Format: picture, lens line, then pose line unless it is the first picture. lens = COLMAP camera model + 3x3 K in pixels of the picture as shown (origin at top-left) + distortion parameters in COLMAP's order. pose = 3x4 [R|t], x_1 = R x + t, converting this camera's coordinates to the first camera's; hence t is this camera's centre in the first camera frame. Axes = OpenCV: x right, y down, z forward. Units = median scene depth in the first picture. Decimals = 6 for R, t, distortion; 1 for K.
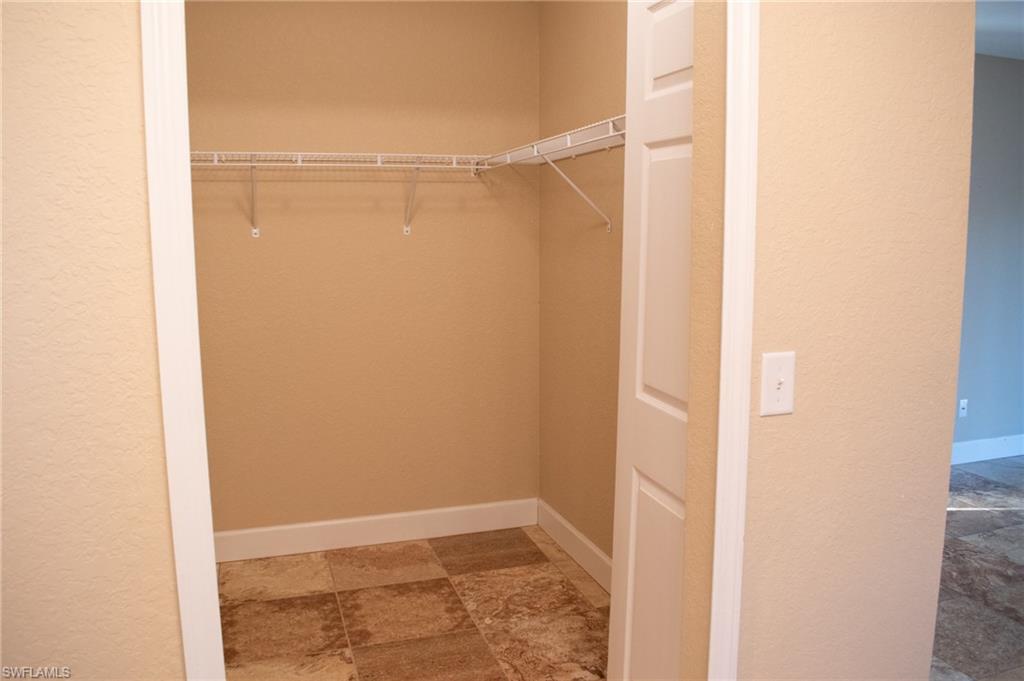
lens RADIAL K [[792.7, 0, 512.0], [0, 792.7, 340.5], [0, 0, 1]] dist [-0.093668, 0.005928]
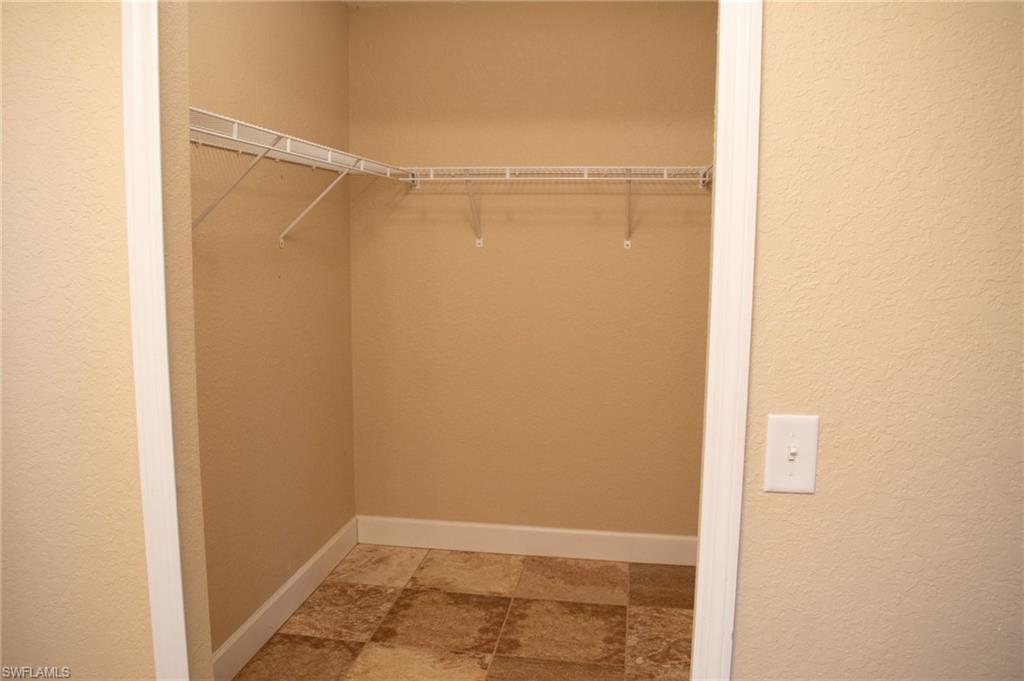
lens RADIAL K [[792.7, 0, 512.0], [0, 792.7, 340.5], [0, 0, 1]] dist [-0.093668, 0.005928]
pose [[0.891583, 0.073364, -0.446875, 0.211540], [-0.077234, 0.996967, 0.009579, -0.022136], [0.446223, 0.025973, 0.894545, 0.078426]]
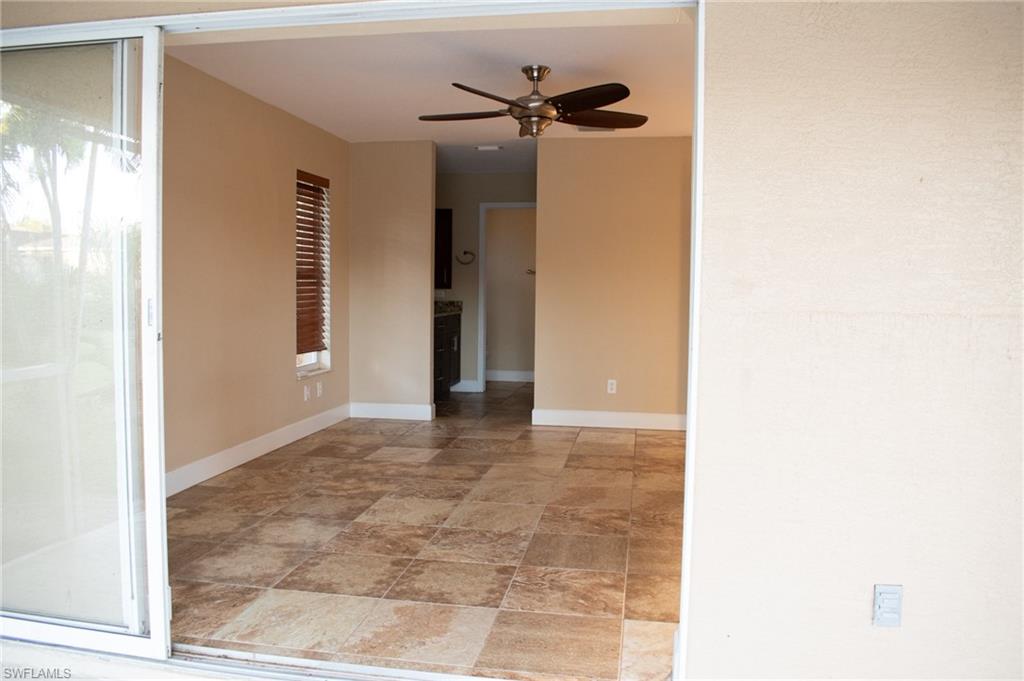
lens RADIAL K [[792.7, 0, 512.0], [0, 792.7, 340.5], [0, 0, 1]] dist [-0.093668, 0.005928]
pose [[-0.887853, -0.032410, 0.458985, -0.819502], [0.059362, 0.981112, 0.184107, -0.159833], [-0.456282, 0.190707, -0.869159, 1.747772]]
